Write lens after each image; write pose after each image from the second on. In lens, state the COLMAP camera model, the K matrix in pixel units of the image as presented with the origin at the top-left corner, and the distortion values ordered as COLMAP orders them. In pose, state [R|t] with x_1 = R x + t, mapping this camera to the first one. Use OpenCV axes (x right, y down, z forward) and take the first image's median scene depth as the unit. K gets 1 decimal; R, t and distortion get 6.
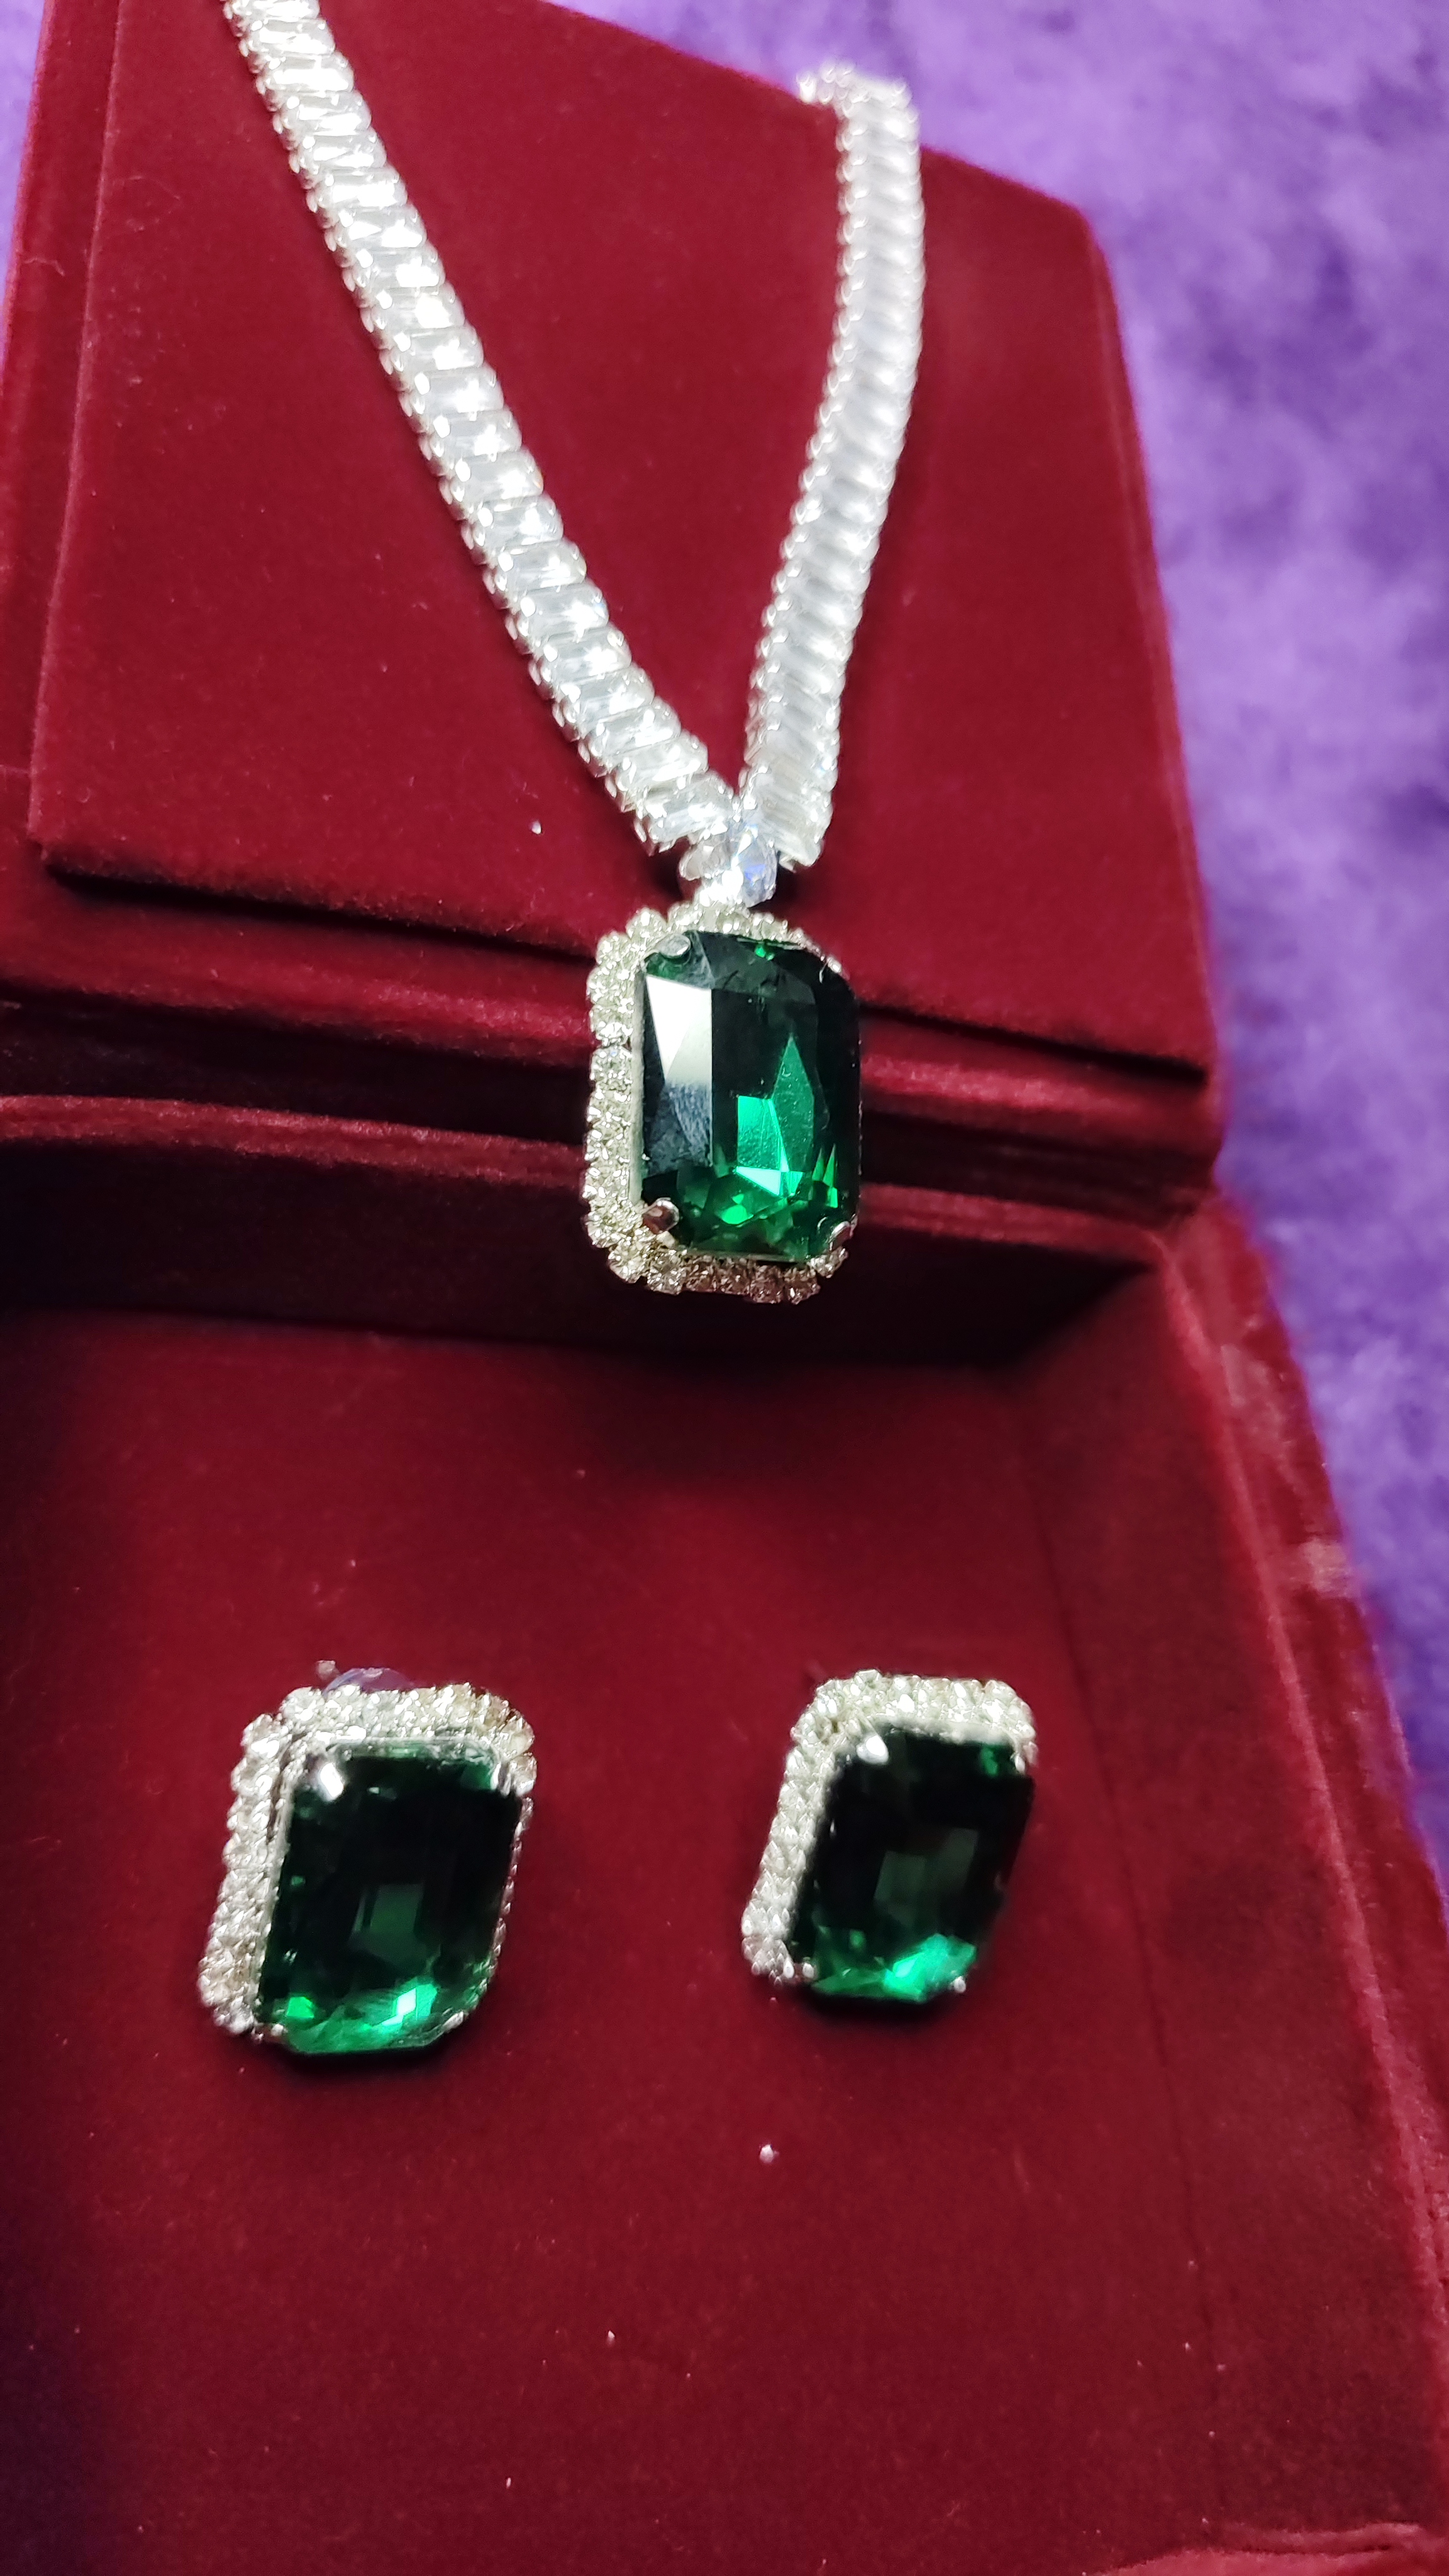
lens RADIAL K [[1961.1, 0, 735.3], [0, 1961.1, 1307.1], [0, 0, 1]] dist [-0.010915, -0.013122]
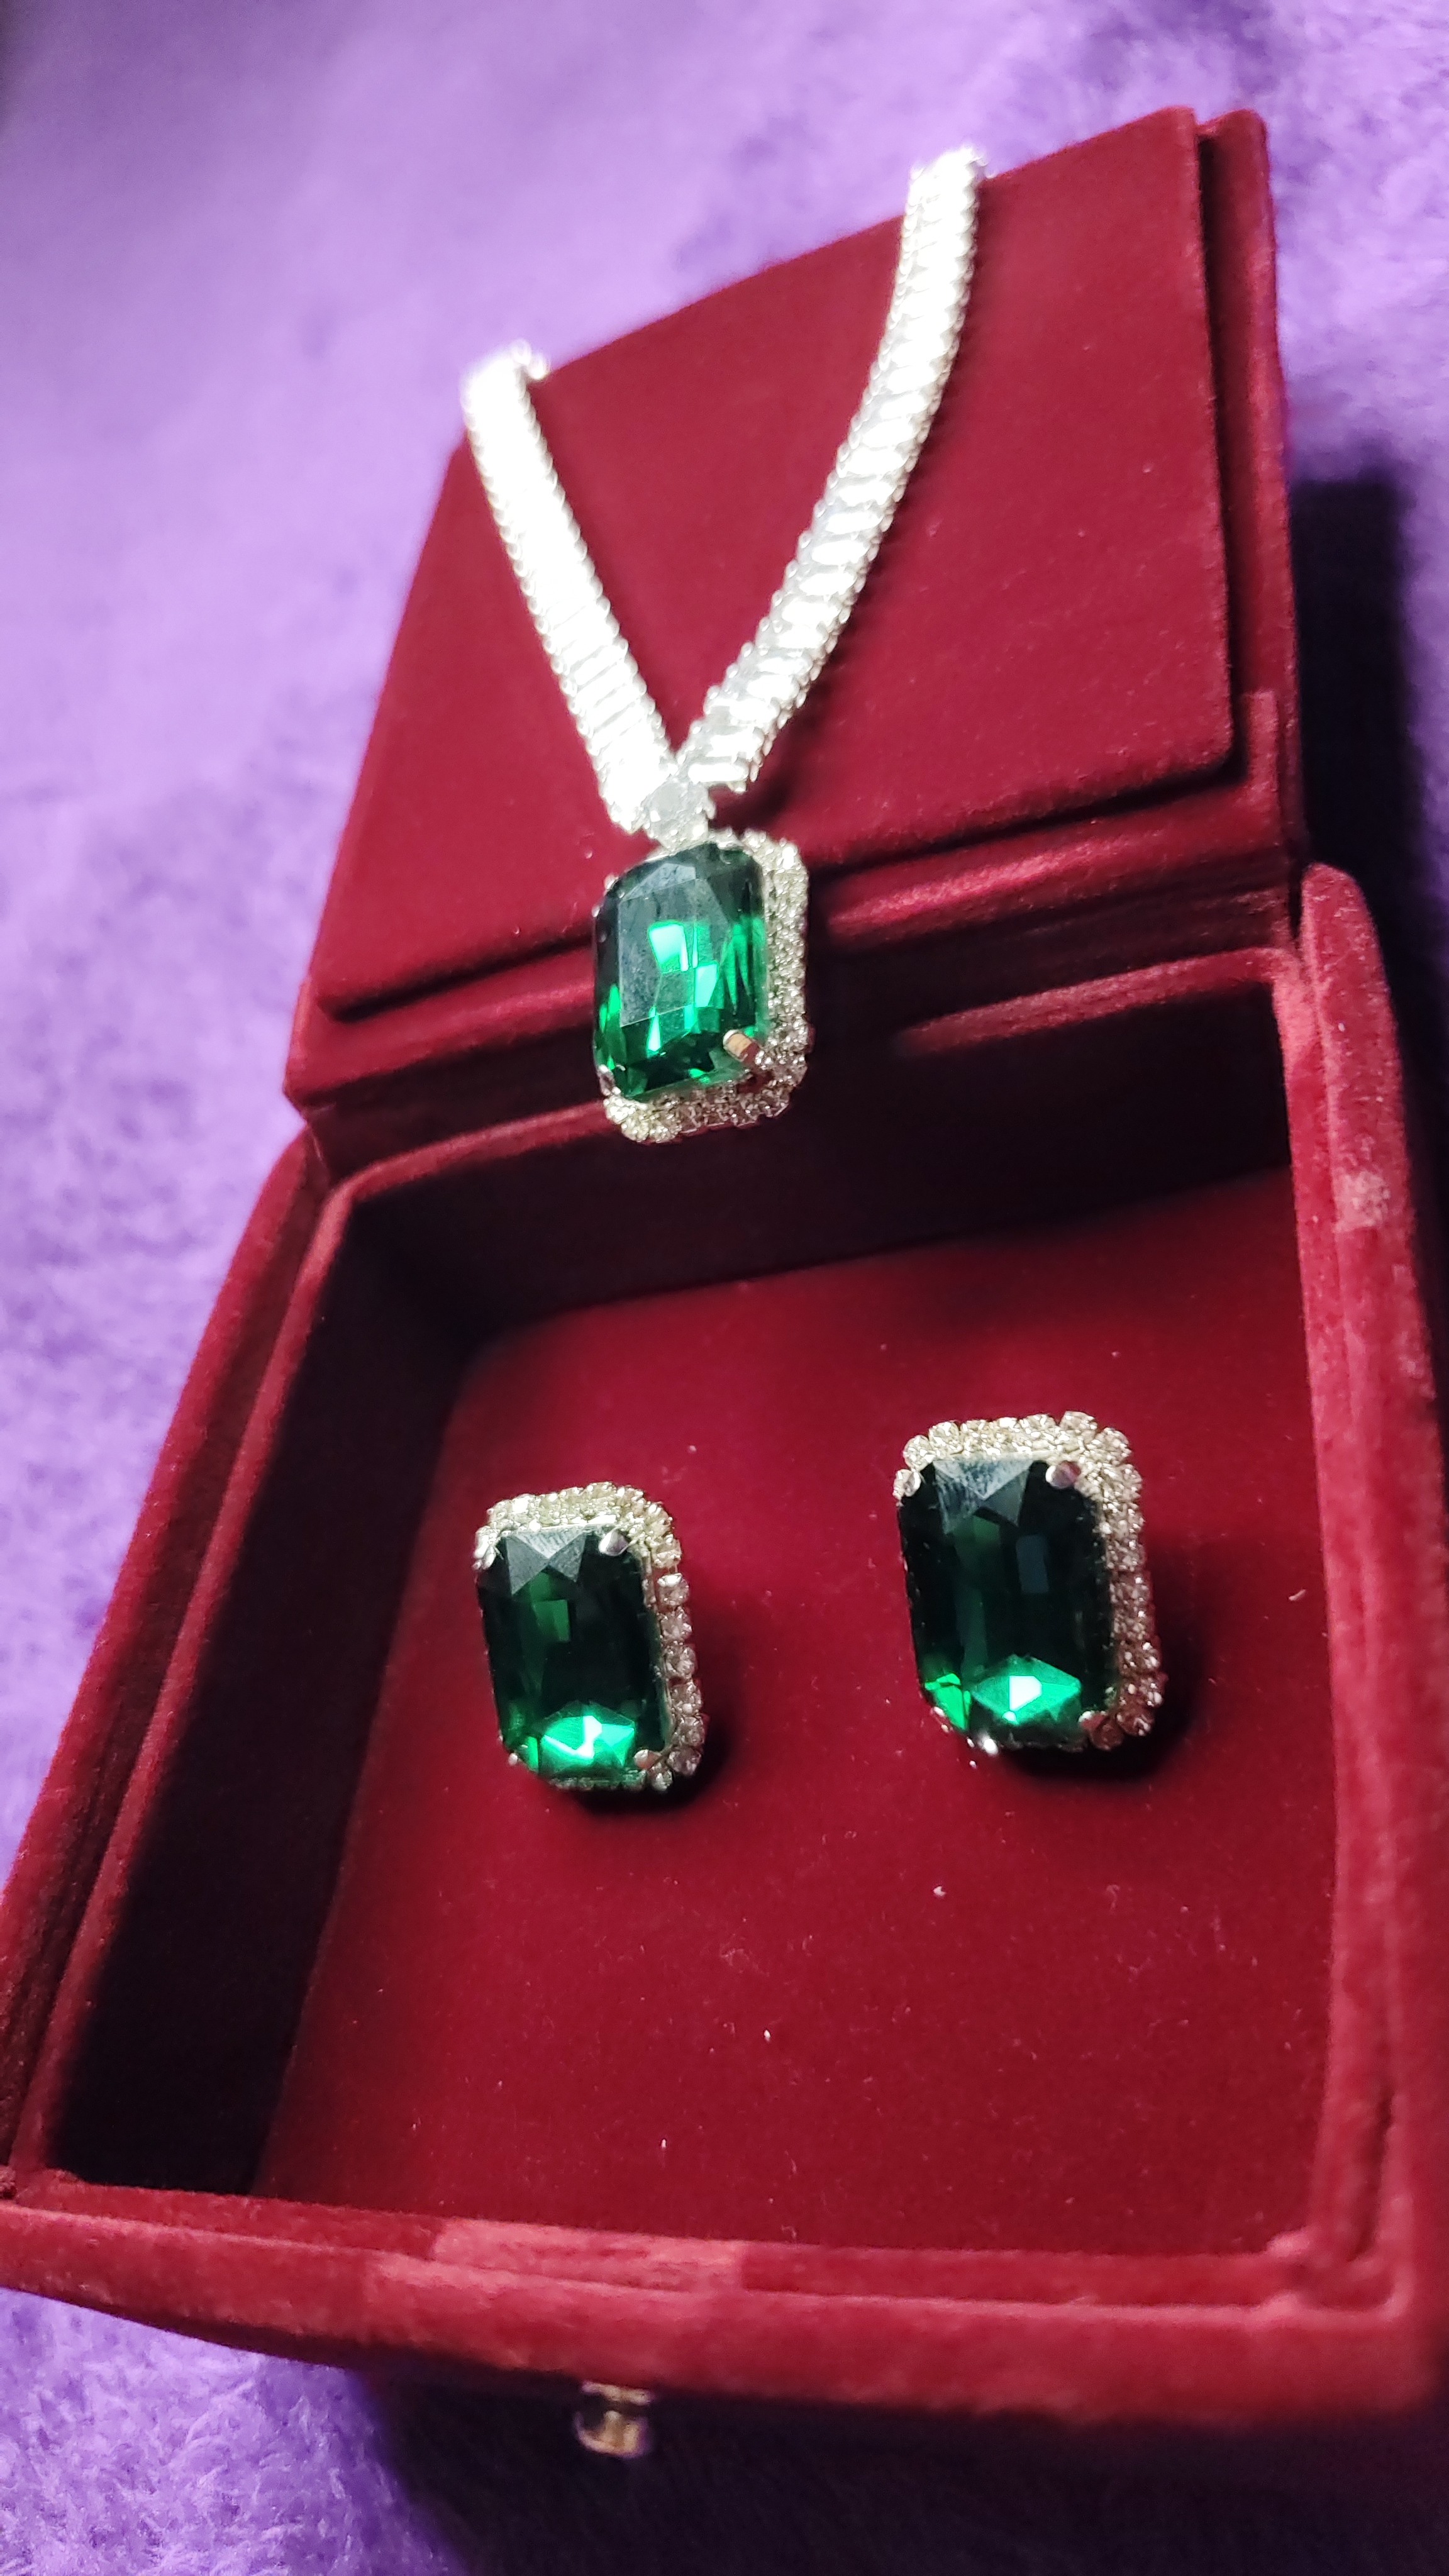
lens RADIAL K [[1961.1, 0, 701.0], [0, 1961.1, 1278.5], [0, 0, 1]] dist [-0.010915, -0.013122]
pose [[0.597119, -0.294376, -0.746184, 0.861016], [0.134119, 0.953772, -0.268945, 0.404348], [0.790861, 0.060514, 0.608997, 0.260594]]
